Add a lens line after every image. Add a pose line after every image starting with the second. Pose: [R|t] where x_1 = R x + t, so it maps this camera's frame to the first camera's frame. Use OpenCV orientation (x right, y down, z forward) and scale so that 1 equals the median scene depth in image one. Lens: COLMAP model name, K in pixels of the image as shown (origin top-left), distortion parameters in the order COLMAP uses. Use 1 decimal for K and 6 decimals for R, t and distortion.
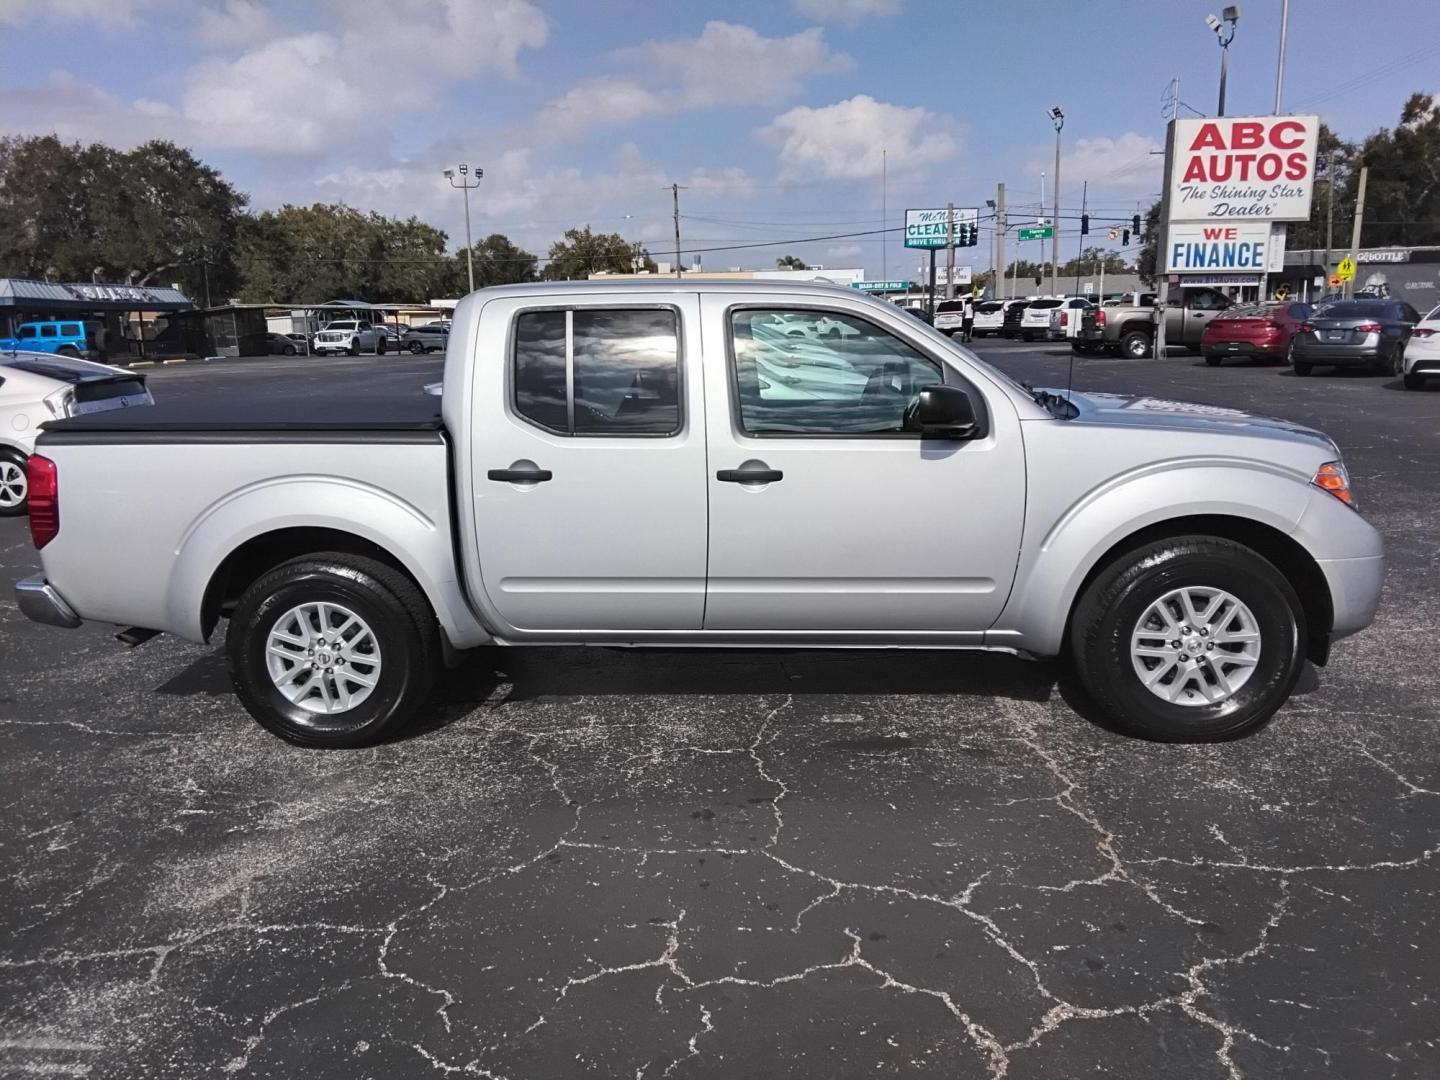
lens RADIAL K [[1123.8, 0, 713.6], [0, 1123.8, 535.7], [0, 0, 1]] dist [0.105904, -0.146567]
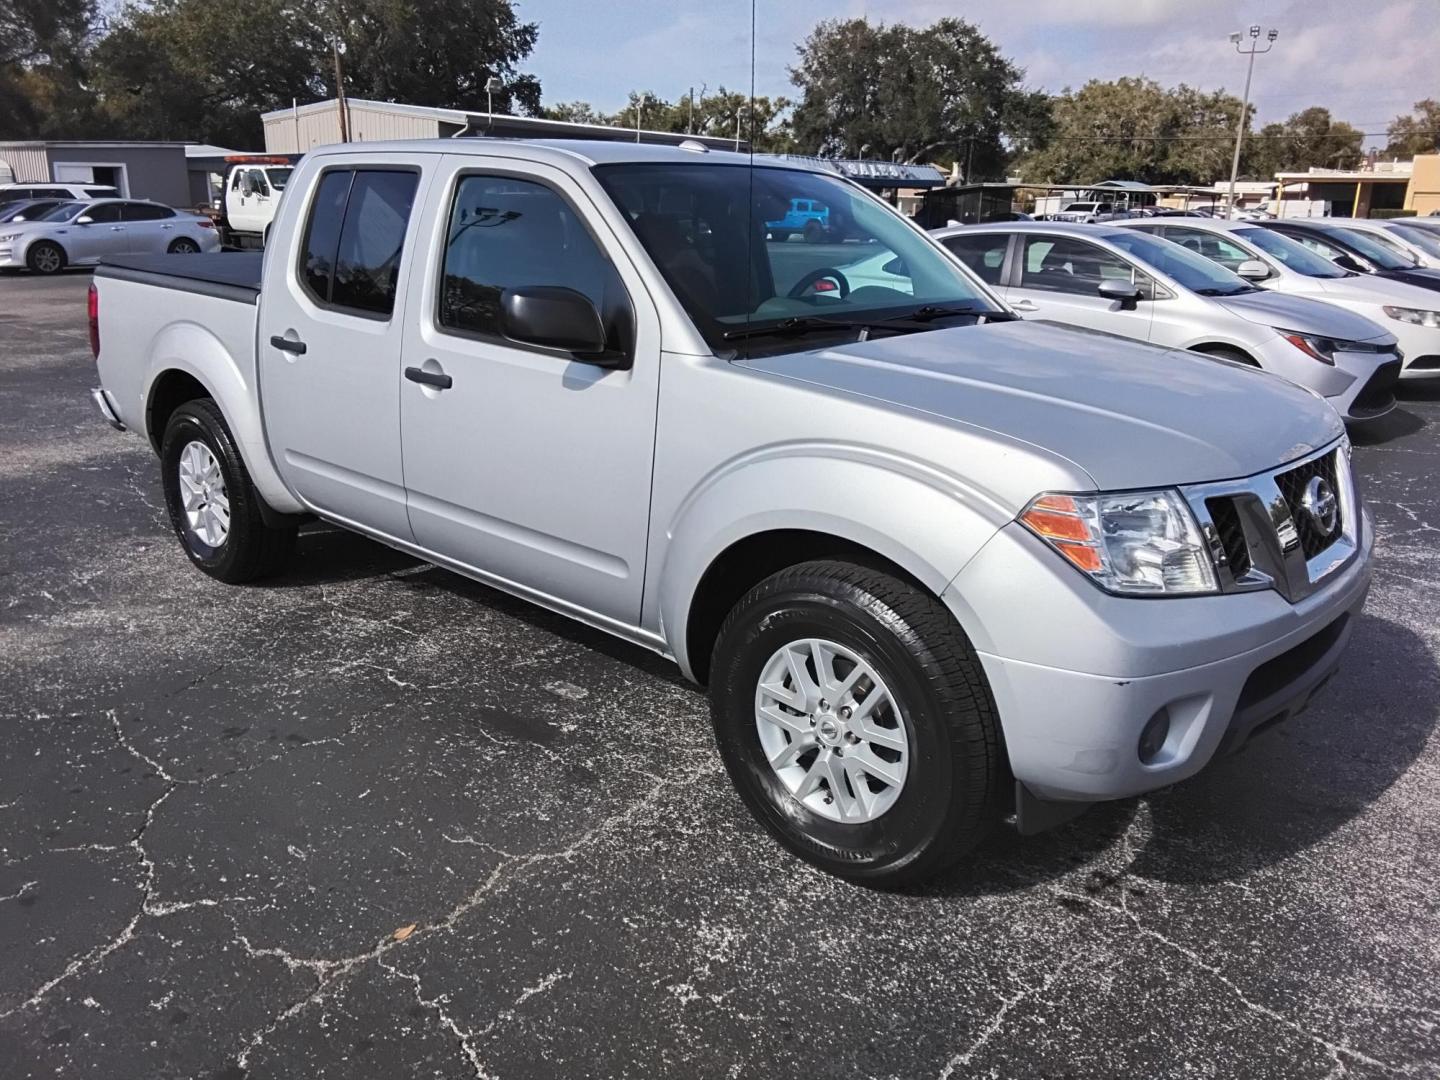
lens RADIAL K [[1123.8, 0, 713.6], [0, 1123.8, 535.7], [0, 0, 1]] dist [0.105904, -0.146567]
pose [[0.783024, 0.214338, -0.583894, 0.107483], [-0.156748, 0.976451, 0.148235, -0.014434], [0.601916, -0.024548, 0.798182, 0.066435]]
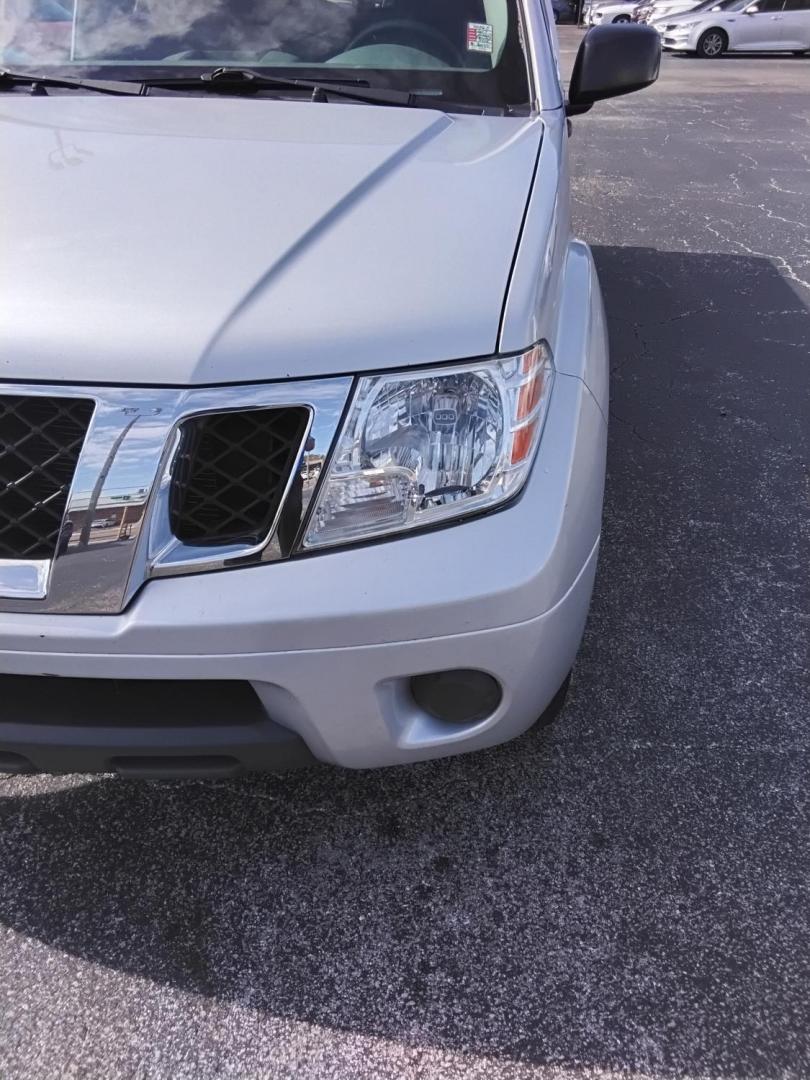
lens RADIAL K [[842.9, 0, 406.4], [0, 842.9, 533.8], [0, 0, 1]] dist [0.105904, -0.146567]
pose [[-0.055436, 0.561556, -0.825580, 0.123818], [-0.193763, 0.805082, 0.560624, -0.035360], [0.979481, 0.191046, 0.064178, 0.195680]]
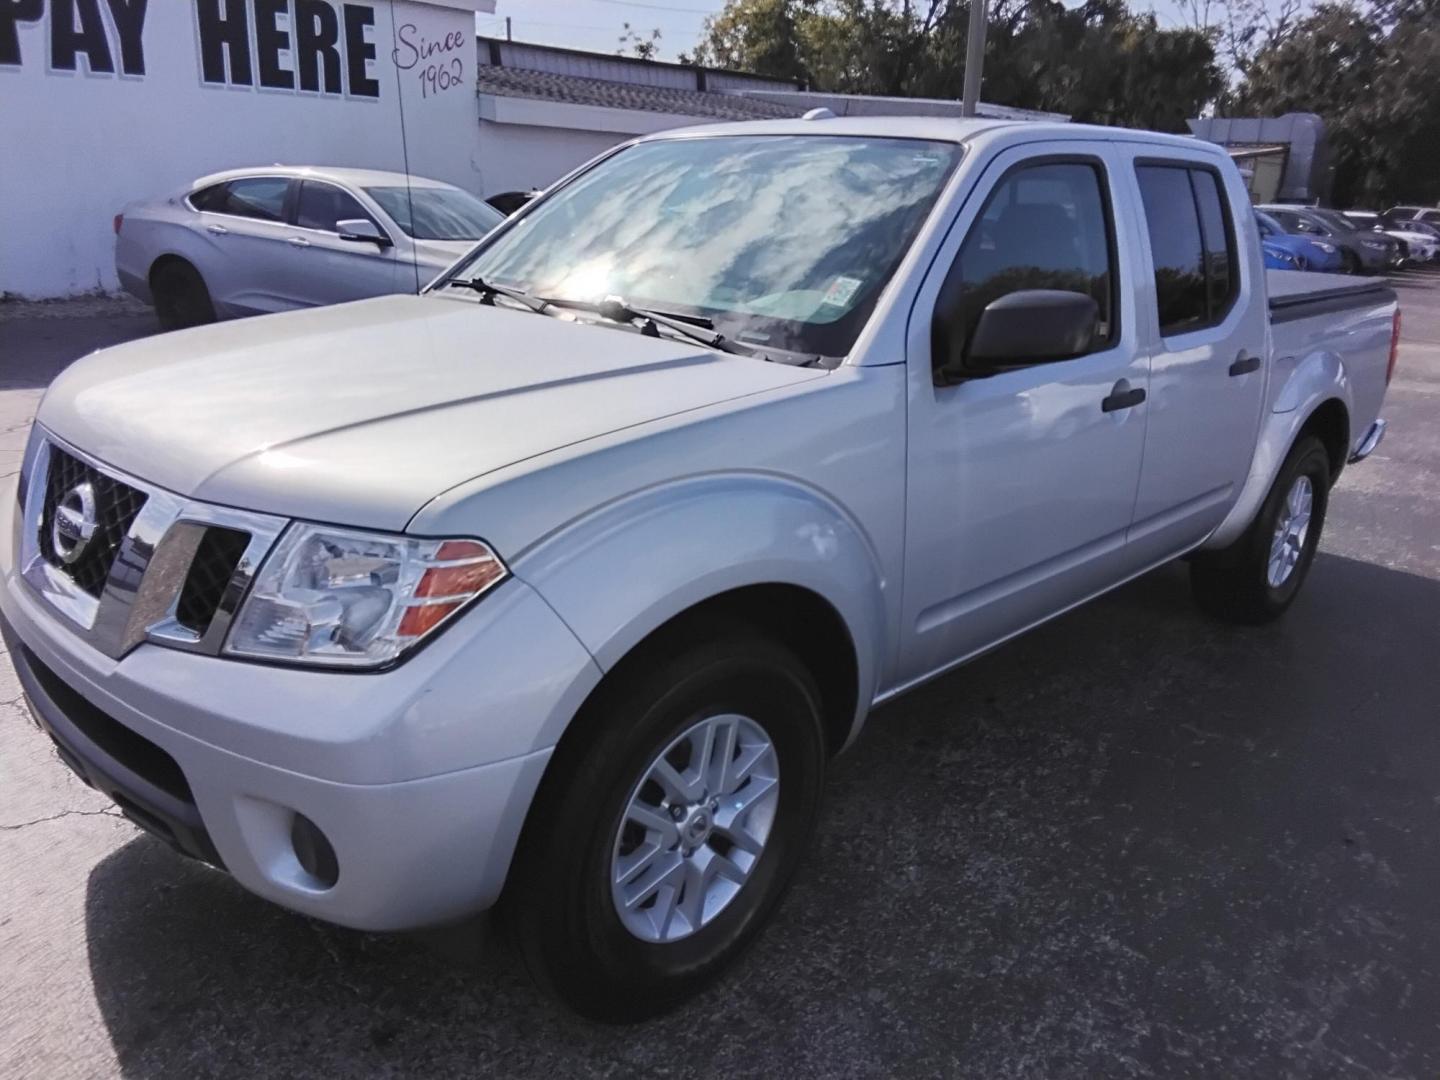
lens RADIAL K [[1123.8, 0, 713.6], [0, 1123.8, 535.7], [0, 0, 1]] dist [0.105904, -0.146567]
pose [[-0.649798, 0.224991, -0.726045, 0.117784], [-0.165705, 0.890284, 0.424189, -0.049425], [0.741825, 0.395947, -0.541223, 0.249561]]
